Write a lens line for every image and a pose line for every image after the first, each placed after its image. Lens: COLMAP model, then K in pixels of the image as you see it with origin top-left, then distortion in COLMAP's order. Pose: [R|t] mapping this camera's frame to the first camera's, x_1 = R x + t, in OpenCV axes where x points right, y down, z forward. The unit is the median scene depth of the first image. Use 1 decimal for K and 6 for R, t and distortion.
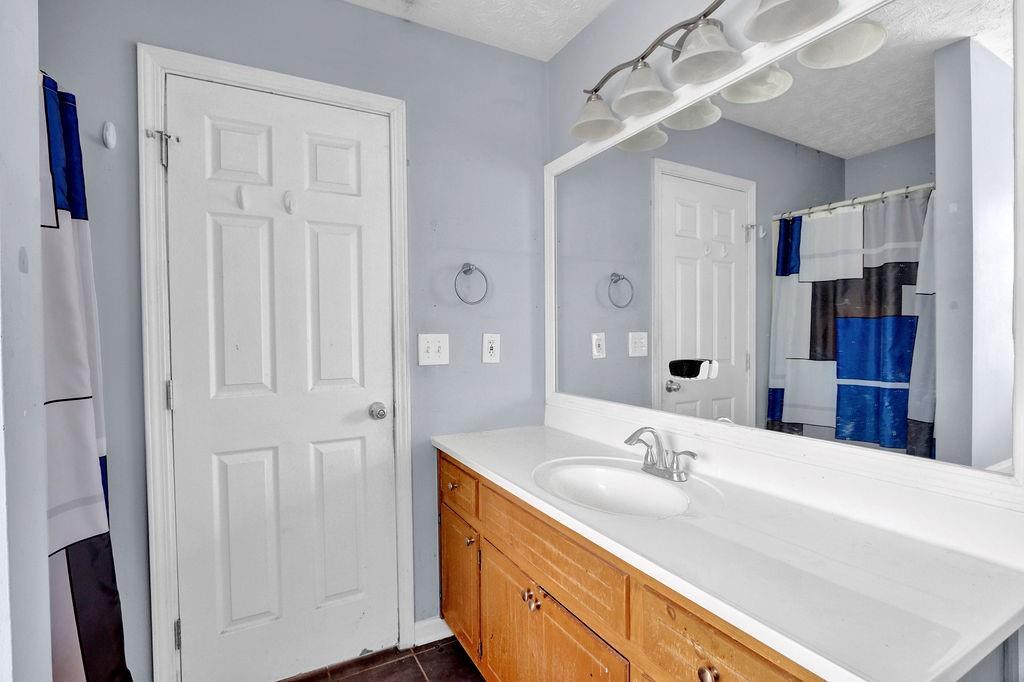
lens RADIAL K [[480.7, 0, 506.9], [0, 480.7, 328.8], [0, 0, 1]] dist [-0.002890, -0.000015]
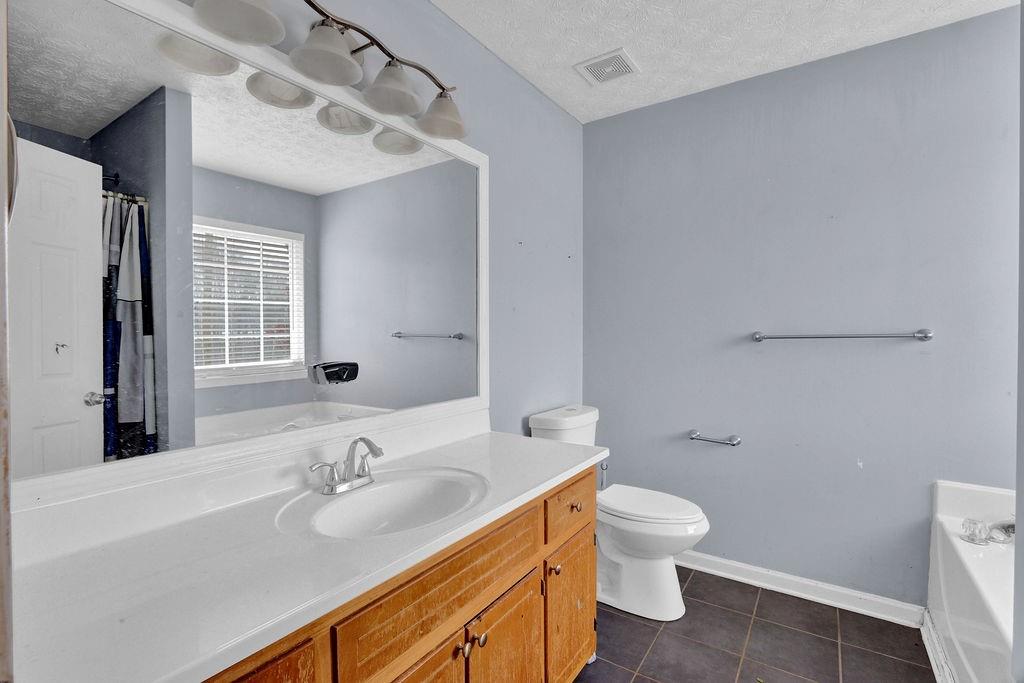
lens RADIAL K [[480.7, 0, 506.9], [0, 480.7, 329.3], [0, 0, 1]] dist [-0.002890, -0.000015]
pose [[-0.455250, 0.007975, 0.890328, -0.800860], [0.002189, 0.999967, -0.007838, 0.003766], [-0.890361, -0.001619, -0.455252, 1.419295]]
